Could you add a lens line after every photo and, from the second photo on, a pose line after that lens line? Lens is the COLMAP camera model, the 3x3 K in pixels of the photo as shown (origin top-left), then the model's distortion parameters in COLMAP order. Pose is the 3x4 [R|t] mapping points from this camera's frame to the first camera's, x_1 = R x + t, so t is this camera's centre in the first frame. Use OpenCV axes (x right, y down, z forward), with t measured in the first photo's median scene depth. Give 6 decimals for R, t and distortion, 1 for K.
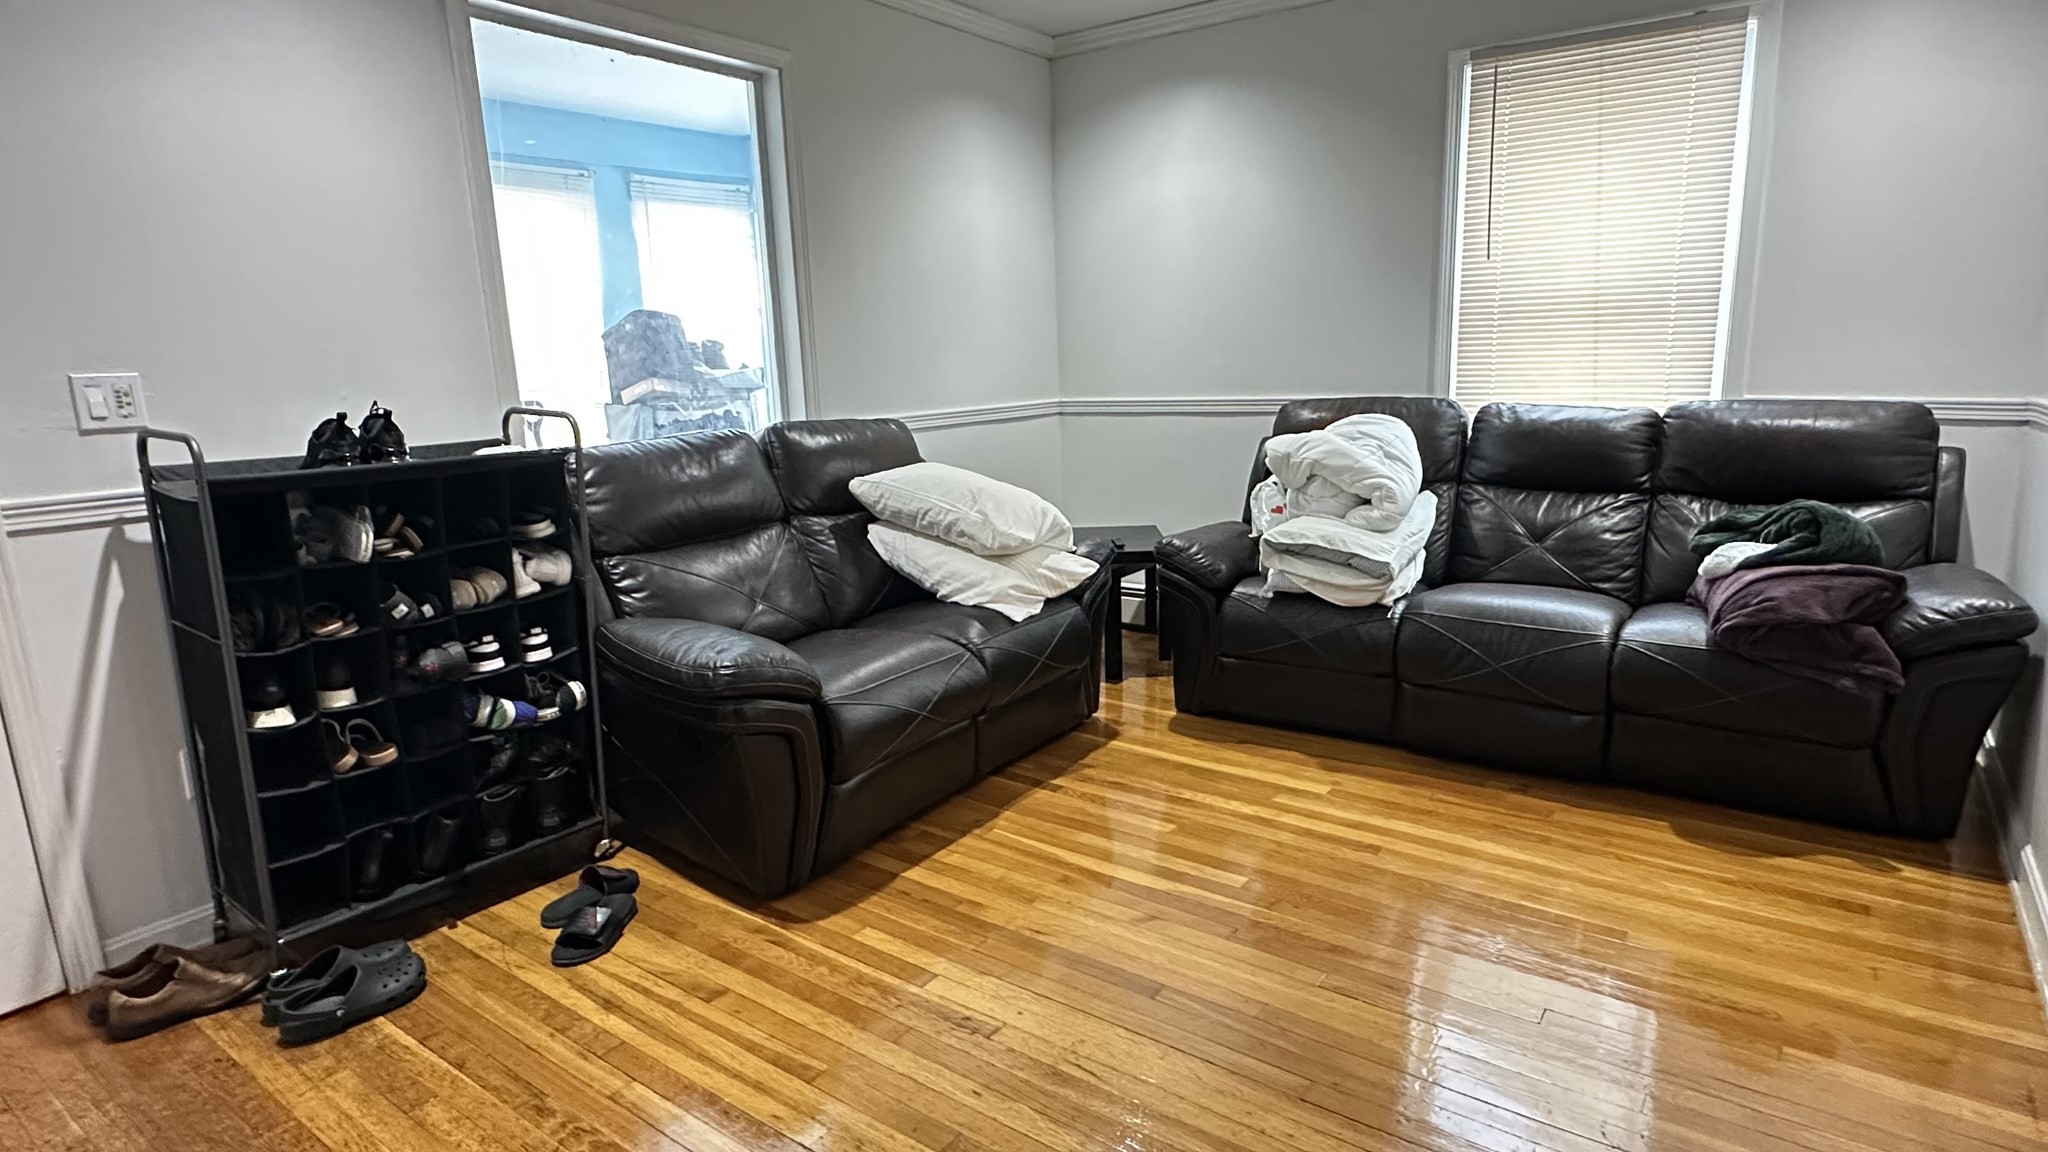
lens RADIAL K [[1104.7, 0, 1021.8], [0, 1104.7, 576.4], [0, 0, 1]] dist [0.007624, -0.005224]
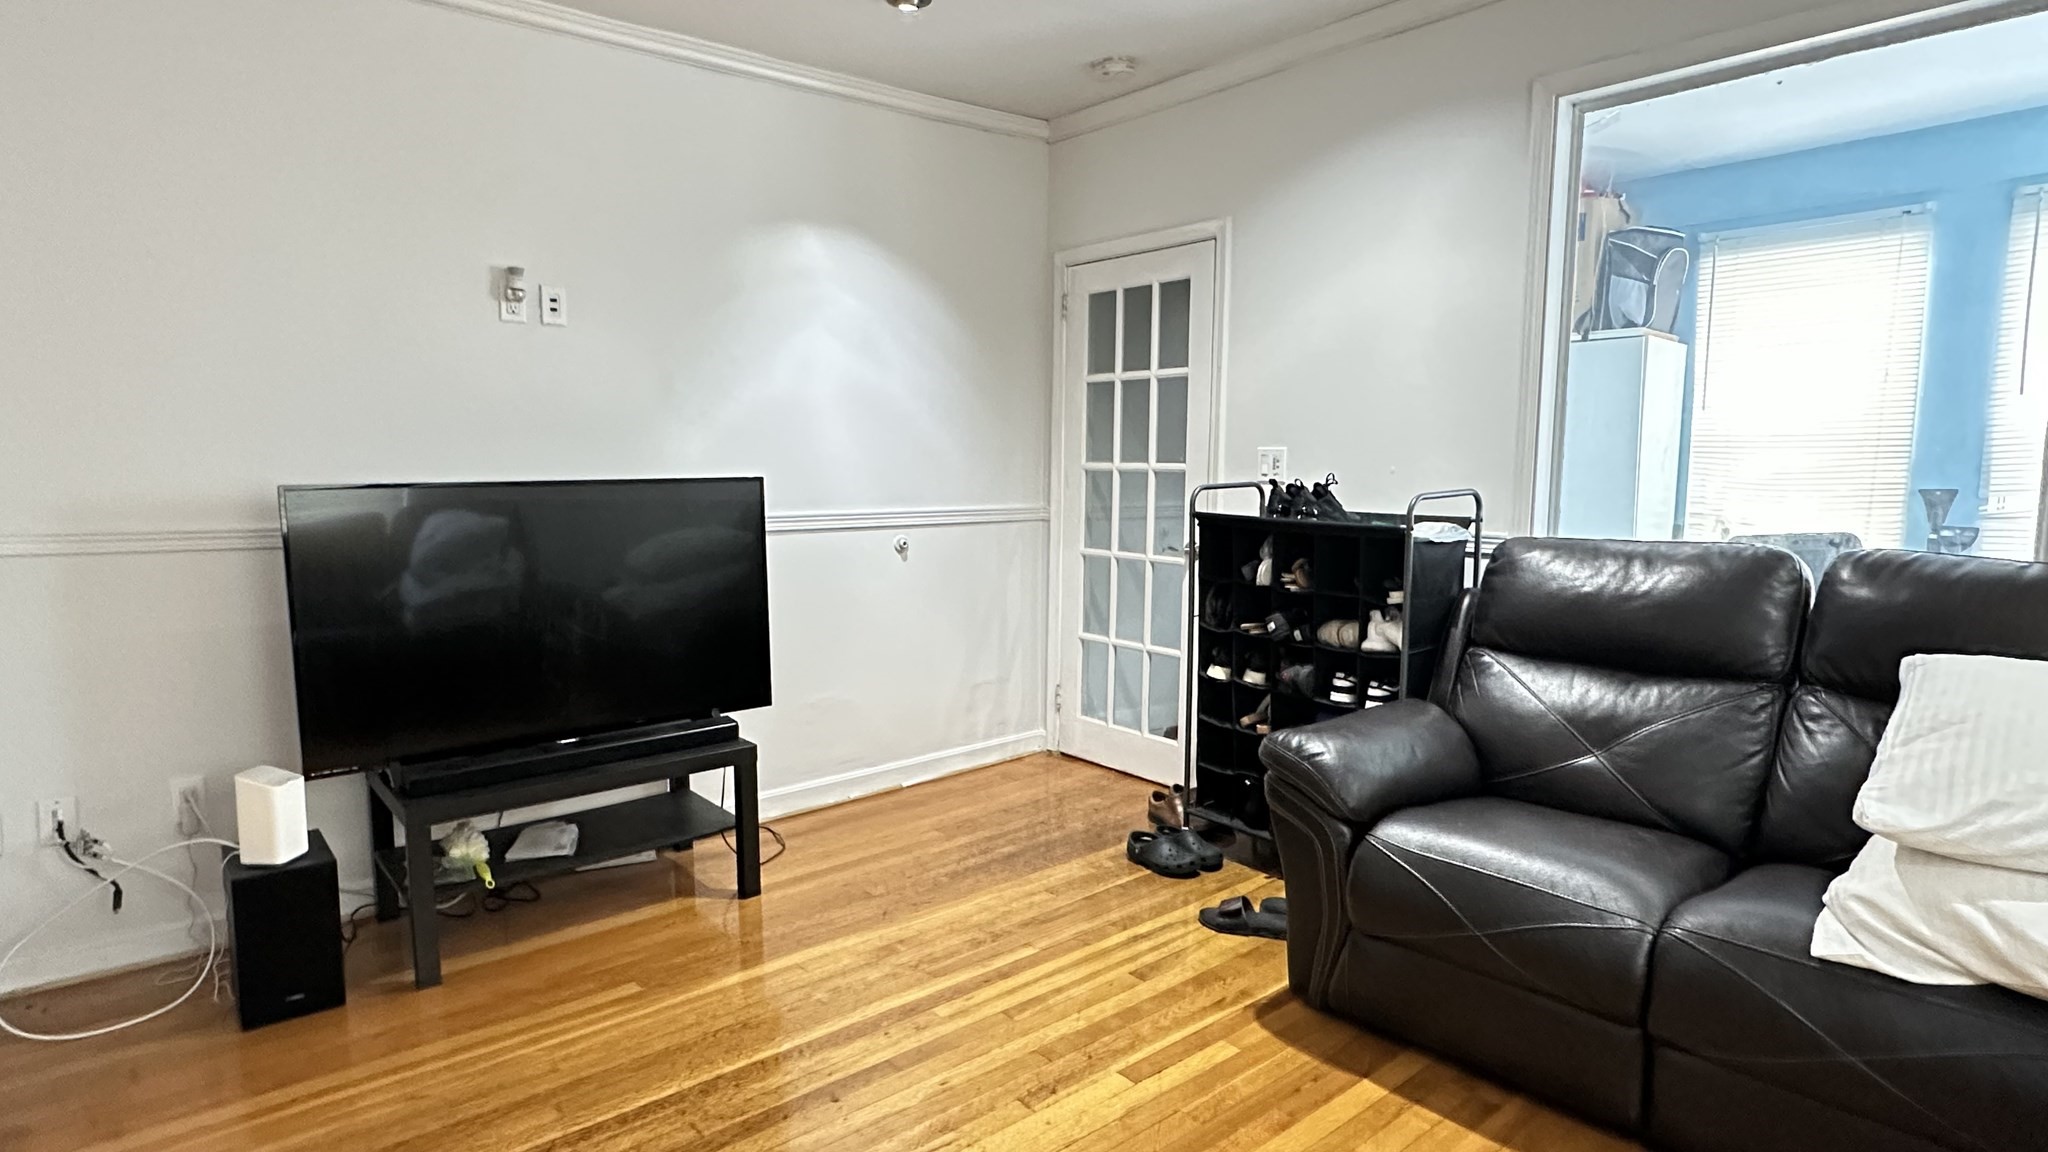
lens RADIAL K [[1104.7, 0, 1022.9], [0, 1104.7, 567.0], [0, 0, 1]] dist [0.007624, -0.005224]
pose [[-0.246656, 0.131784, -0.960101, 0.774661], [-0.188701, 0.965217, 0.180965, -0.219621], [0.950554, 0.225808, -0.213209, 0.954972]]
